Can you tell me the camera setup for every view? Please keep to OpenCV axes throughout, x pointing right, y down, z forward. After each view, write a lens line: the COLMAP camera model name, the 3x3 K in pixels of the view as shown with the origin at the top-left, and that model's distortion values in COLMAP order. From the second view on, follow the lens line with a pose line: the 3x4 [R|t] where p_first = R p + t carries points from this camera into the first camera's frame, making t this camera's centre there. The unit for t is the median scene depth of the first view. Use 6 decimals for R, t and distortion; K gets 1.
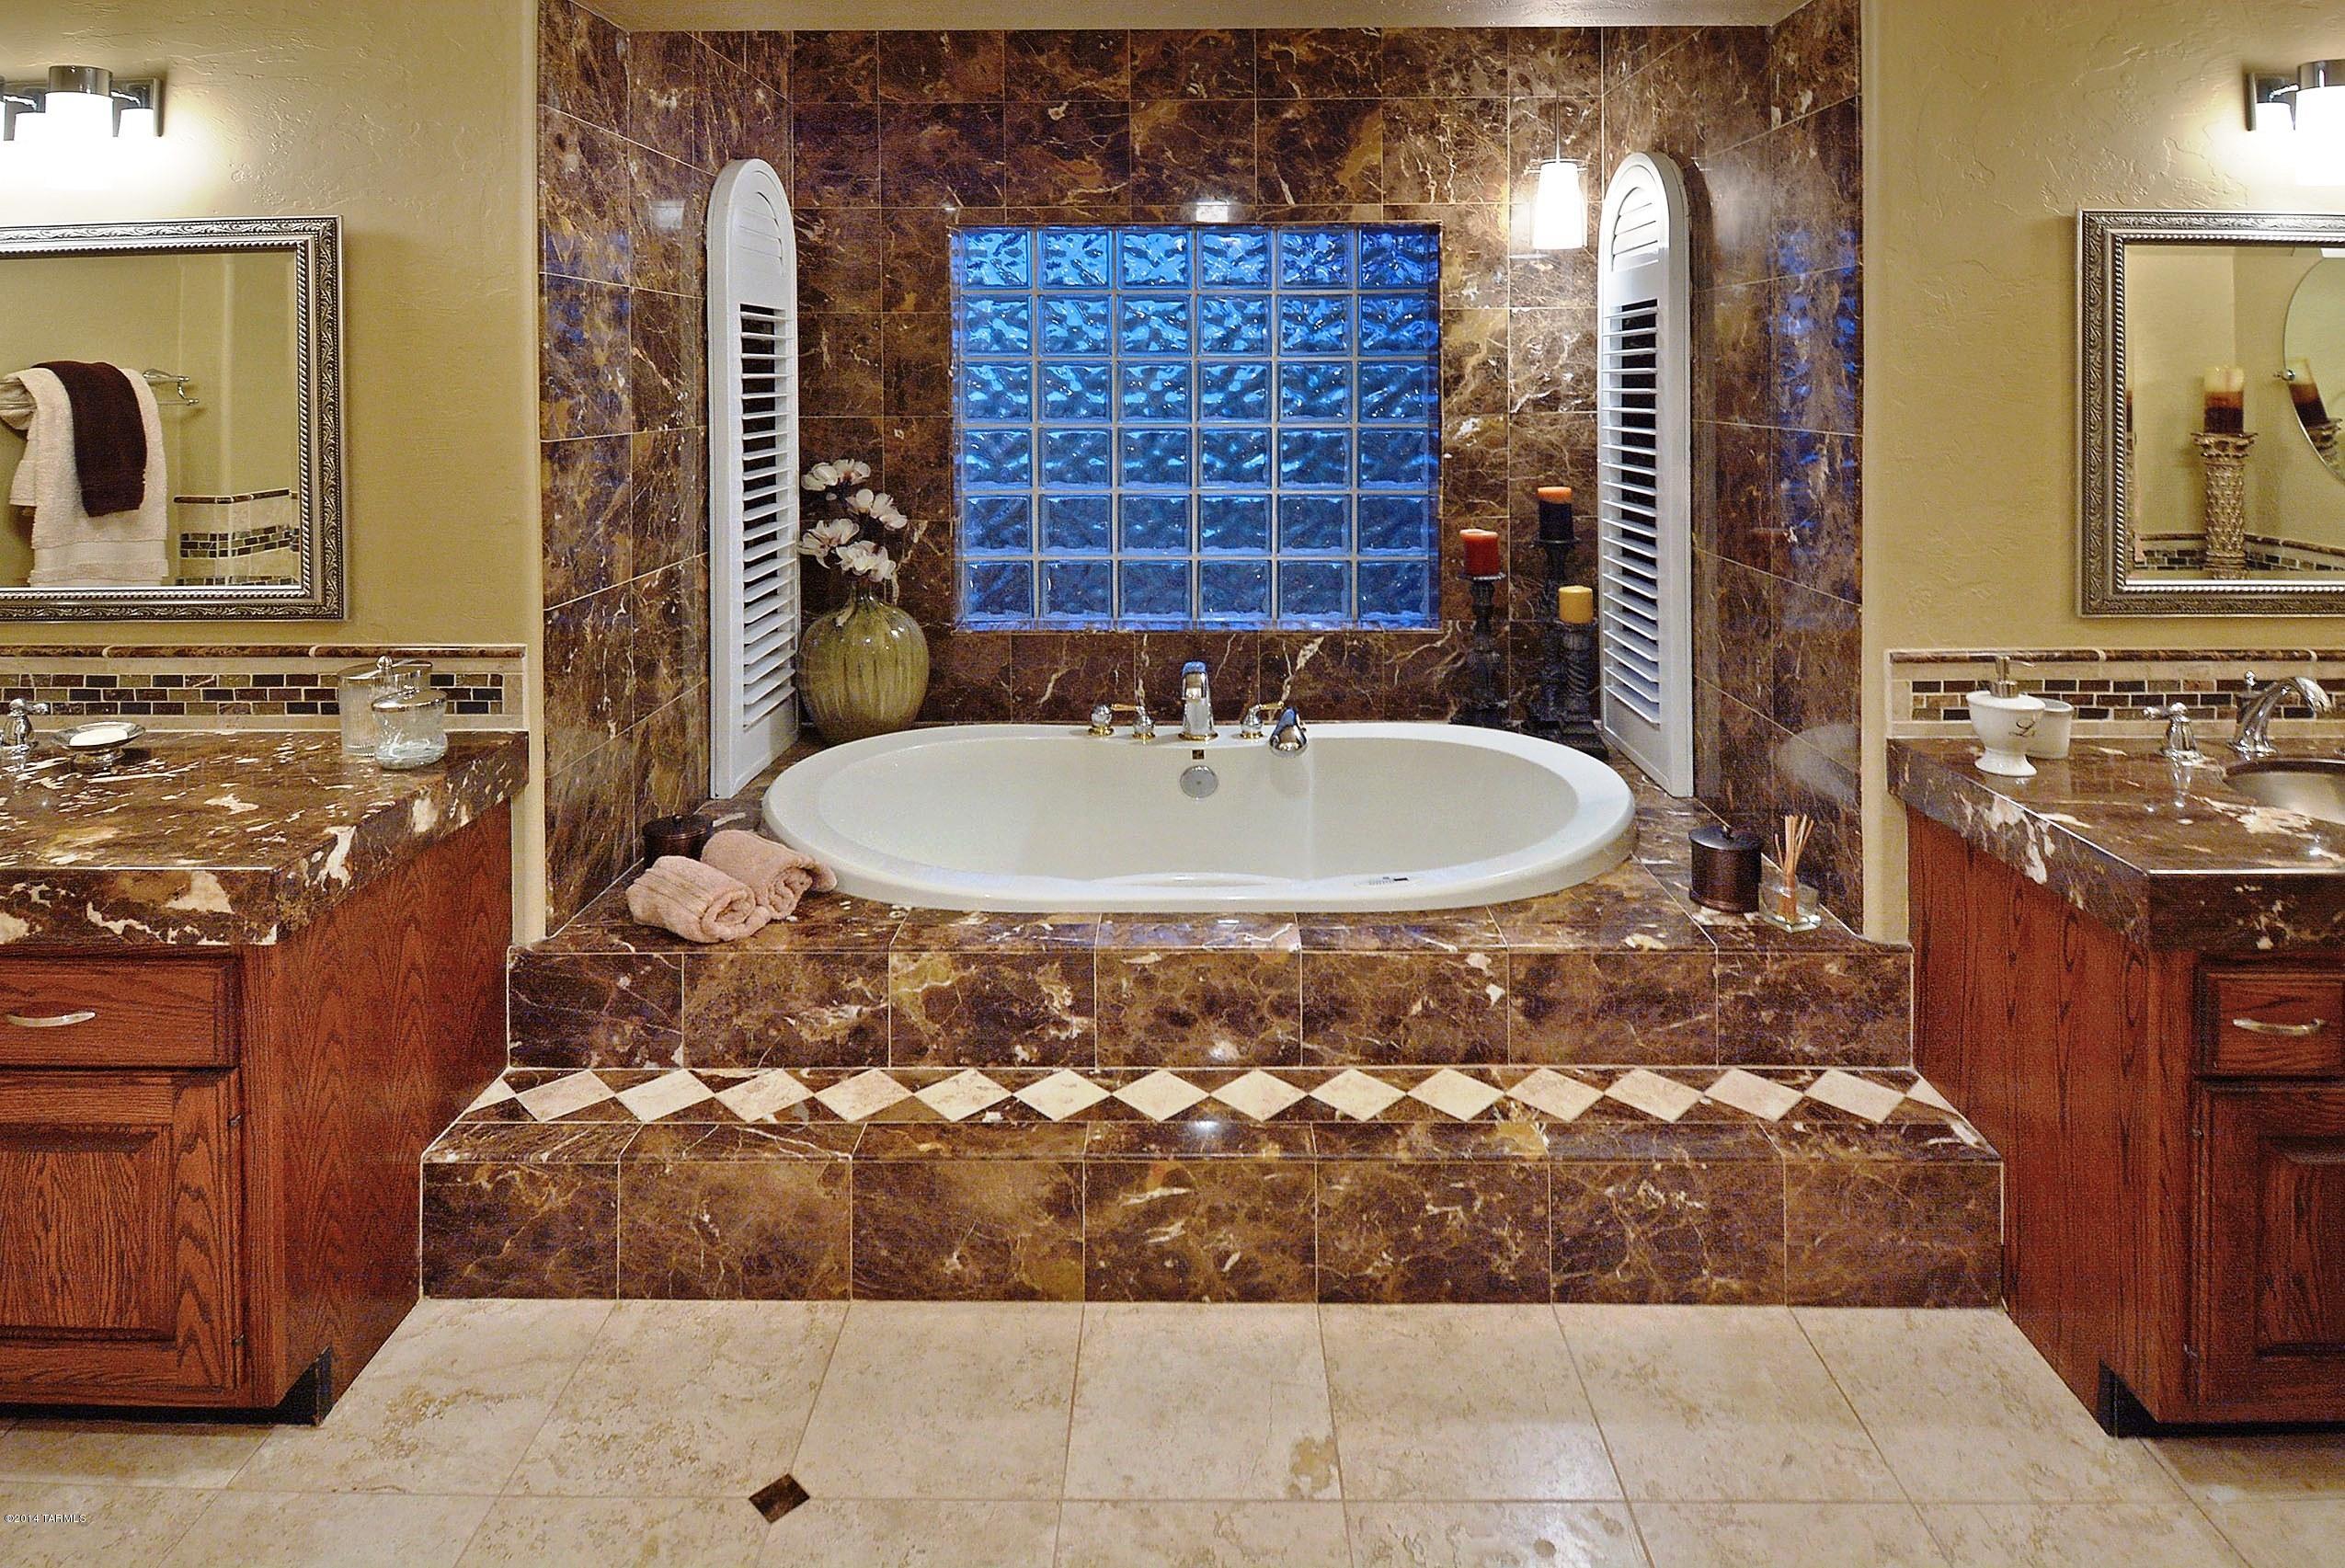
lens RADIAL K [[1396.7, 0, 1174.8], [0, 1396.7, 736.7], [0, 0, 1]] dist [0.034710, -0.047759]
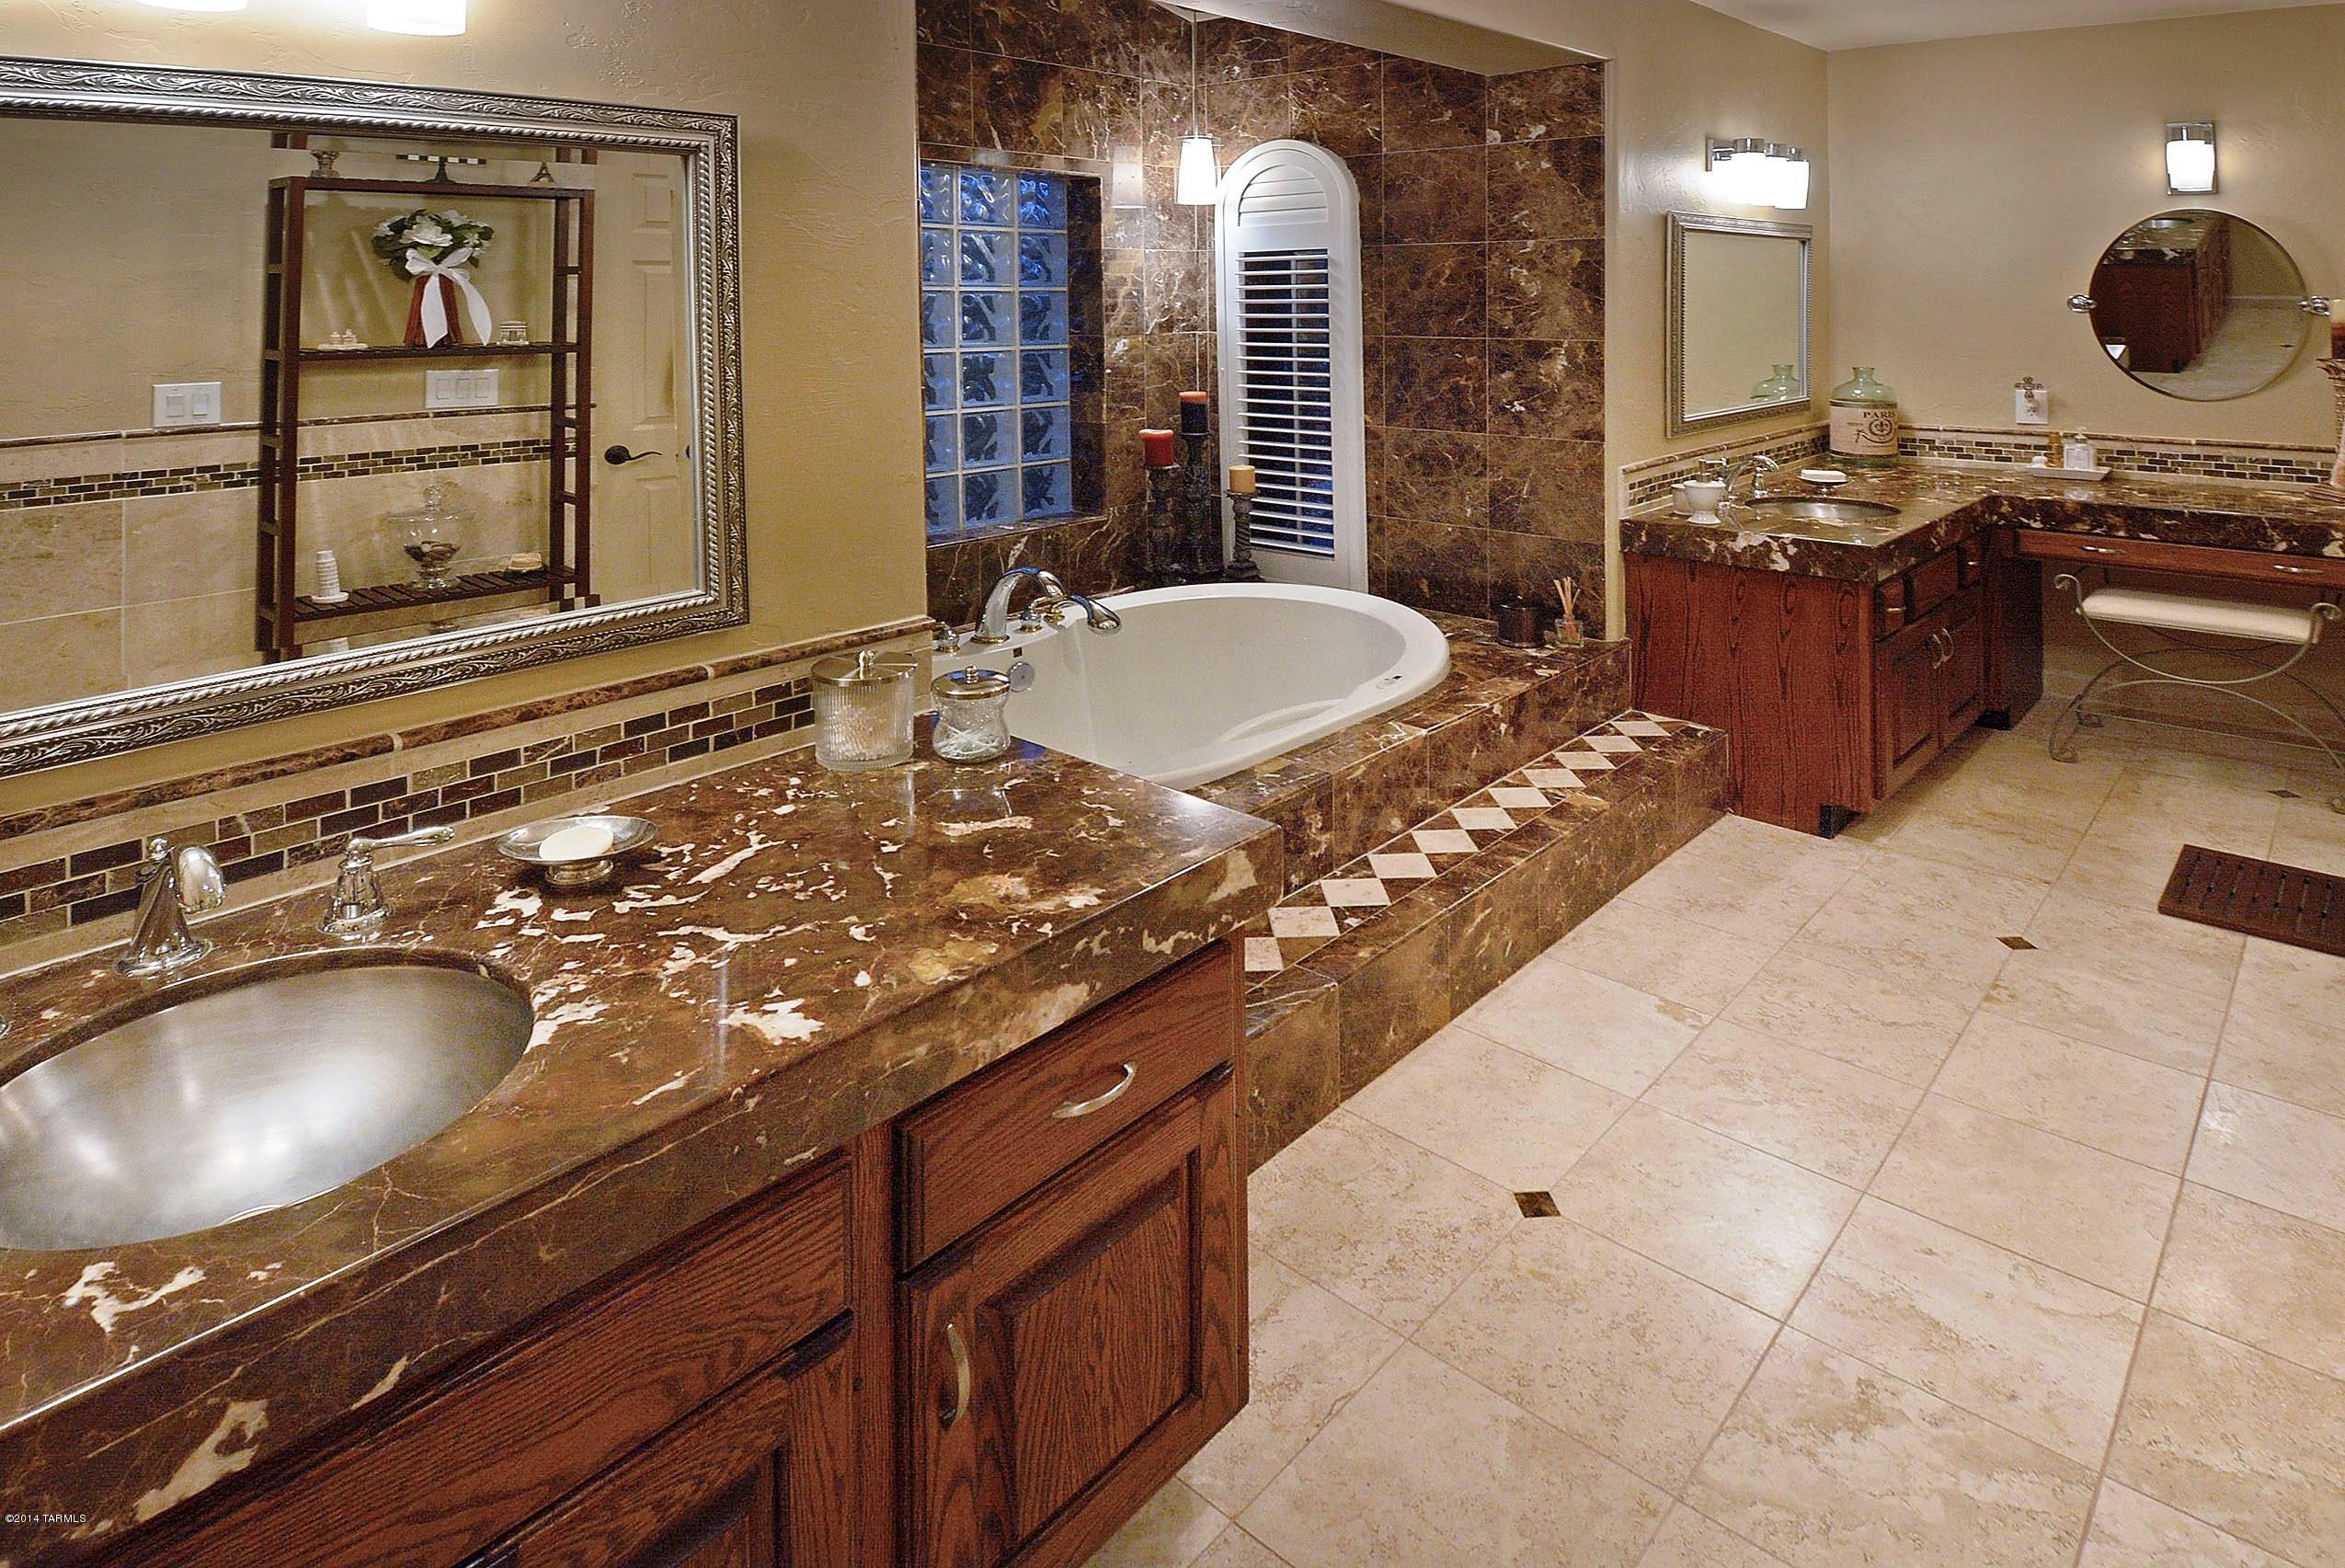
lens RADIAL K [[1296.7, 0, 1212.3], [0, 1296.7, 664.2], [0, 0, 1]] dist [0.030269, -0.027517]
pose [[0.647760, -0.208992, 0.732618, -0.944598], [0.191815, 0.975398, 0.108652, -0.088522], [-0.737302, 0.070147, 0.671912, 0.301925]]
